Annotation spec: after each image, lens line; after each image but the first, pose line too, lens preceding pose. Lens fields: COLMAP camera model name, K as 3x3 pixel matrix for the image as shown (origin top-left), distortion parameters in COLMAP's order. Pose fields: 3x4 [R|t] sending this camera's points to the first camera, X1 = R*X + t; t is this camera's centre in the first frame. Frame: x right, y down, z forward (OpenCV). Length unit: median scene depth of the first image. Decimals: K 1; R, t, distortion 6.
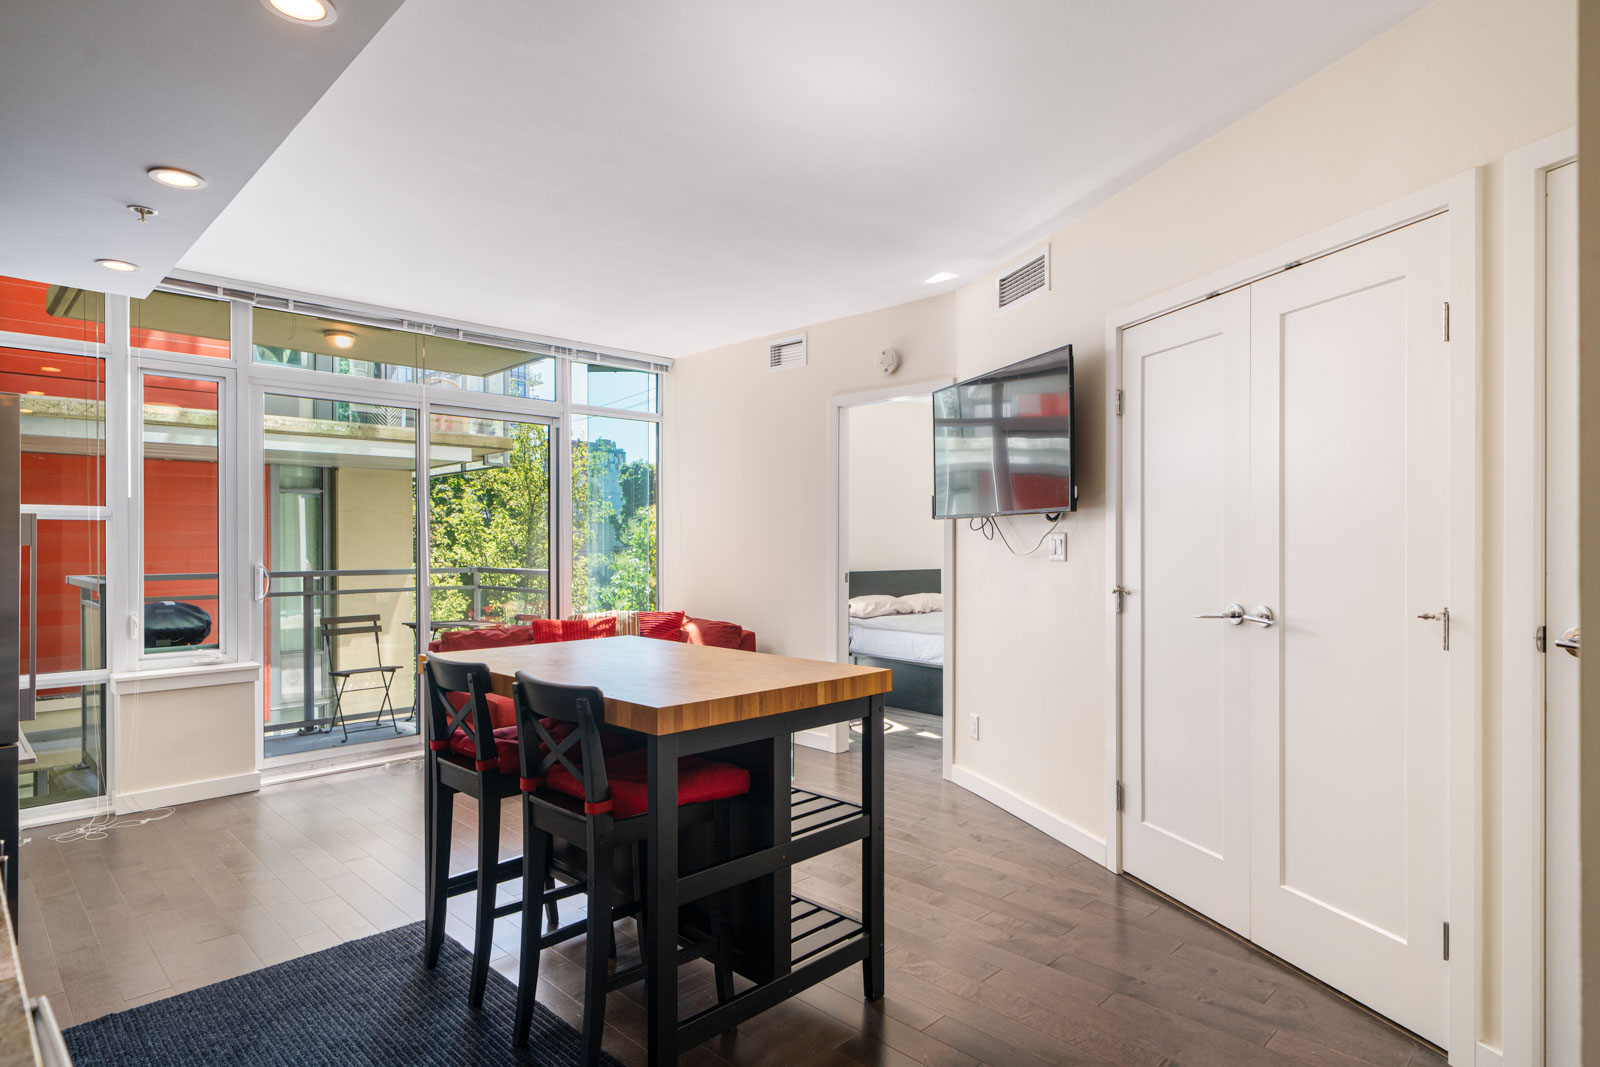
lens RADIAL K [[865.2, 0, 788.5], [0, 865.2, 543.4], [0, 0, 1]] dist [0.001565, 0.002071]
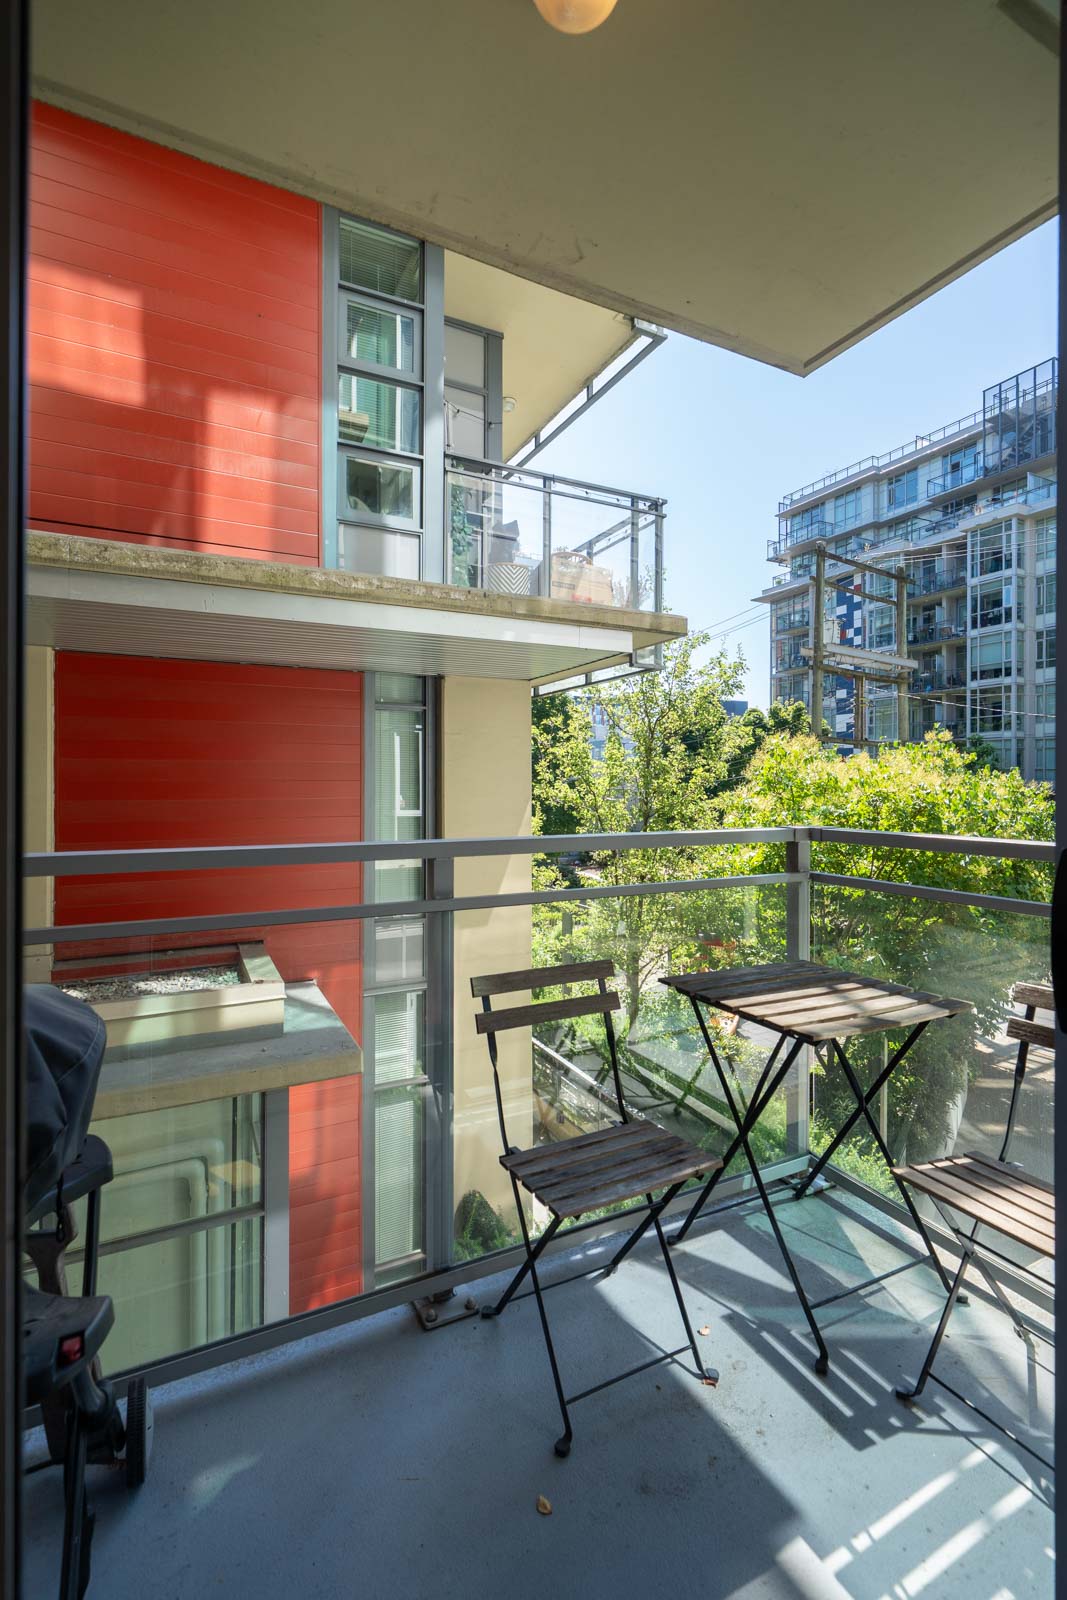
lens RADIAL K [[735.2, 0, 579.2], [0, 735.2, 772.2], [0, 0, 1]] dist [0.001163, -0.000088]
pose [[0.965836, -0.002070, -0.259147, -0.512802], [-0.001688, 0.999897, -0.014278, 0.009833], [0.259150, 0.014228, 0.965732, 0.880593]]
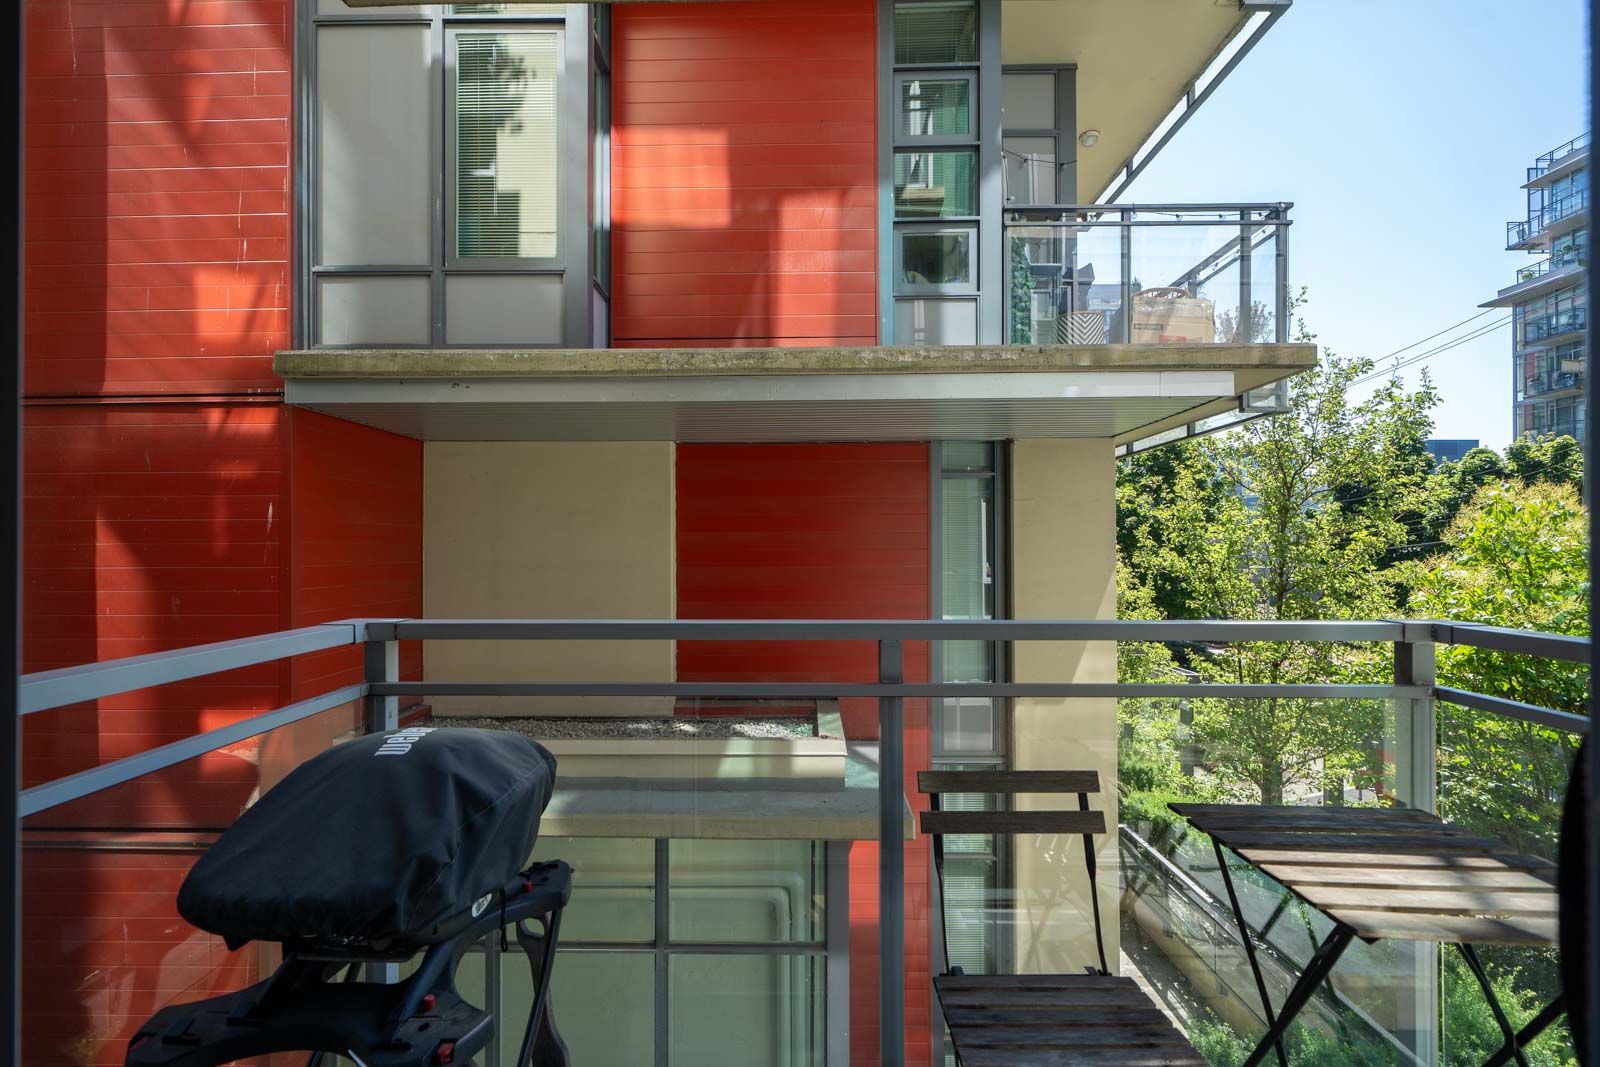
lens RADIAL K [[735.2, 0, 806.4], [0, 735.2, 534.6], [0, 0, 1]] dist [0.001163, -0.000088]
pose [[0.714749, -0.012245, -0.699274, -0.459674], [0.000047, 0.999848, -0.017460, 0.003848], [0.699381, 0.012447, 0.714641, 0.939443]]
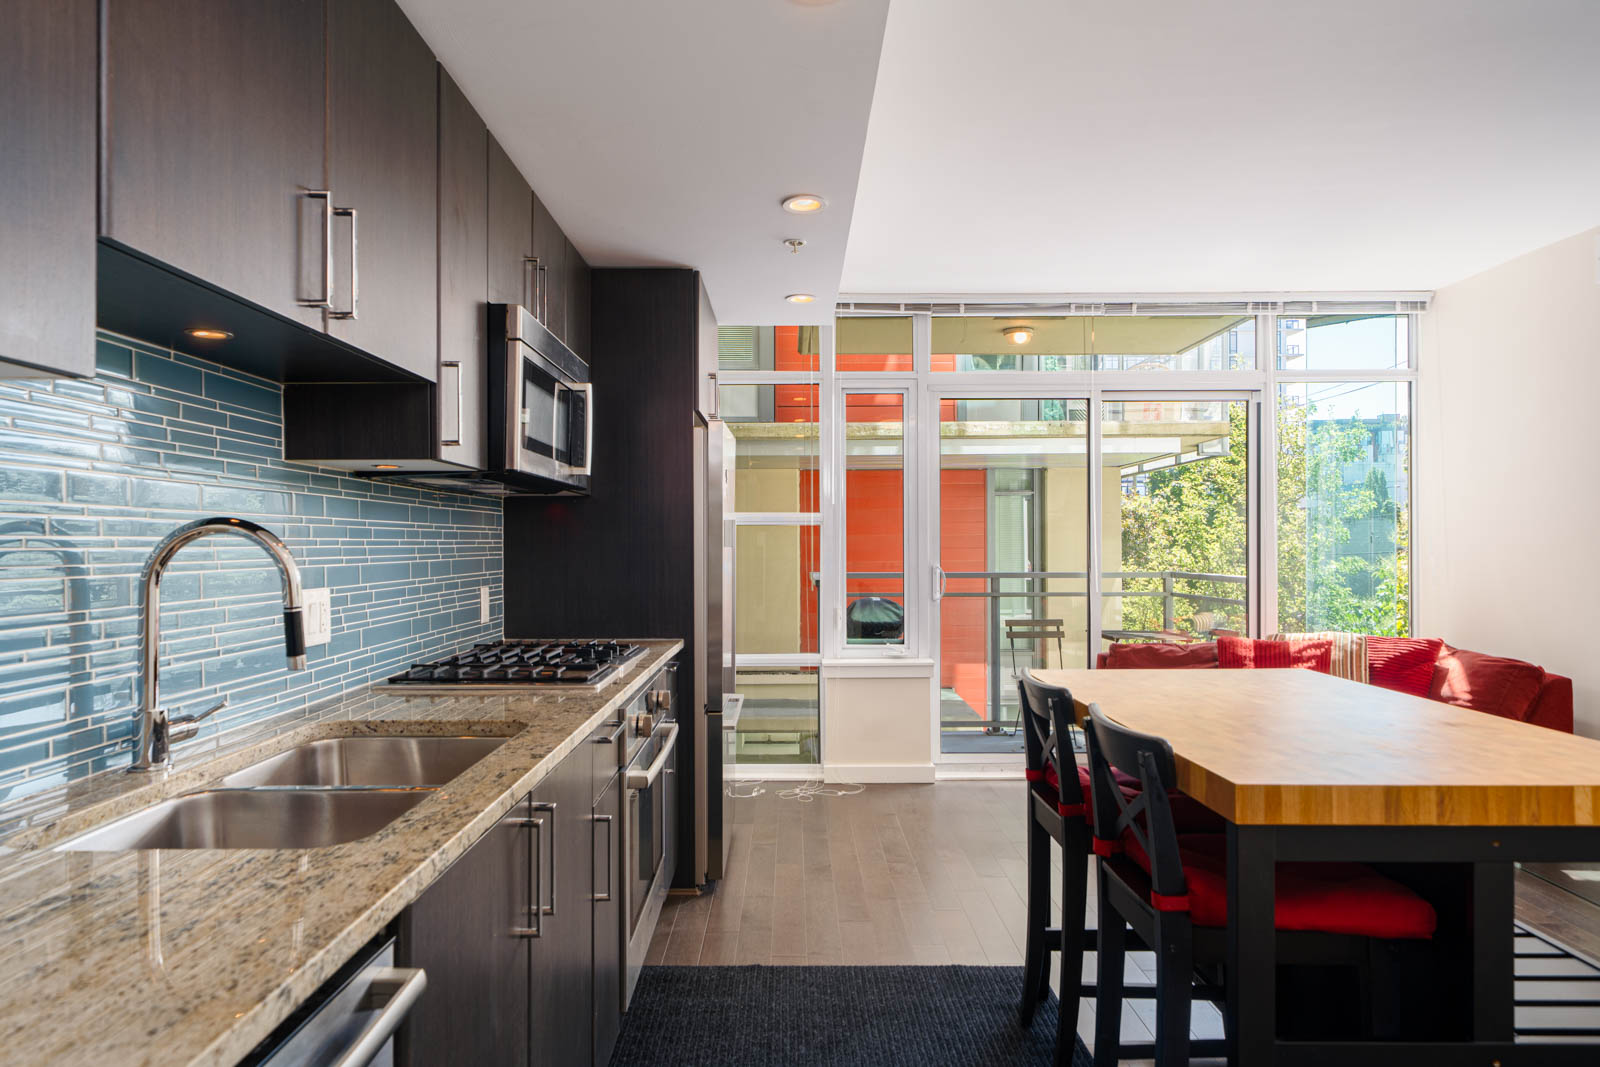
lens RADIAL K [[928.5, 0, 791.2], [0, 928.5, 547.8], [0, 0, 1]] dist [0.006929, -0.003323]
pose [[0.709607, 0.001819, -0.704595, 0.044284], [0.000554, 0.999995, 0.003140, -0.000136], [0.704597, -0.002618, 0.709602, 0.082837]]
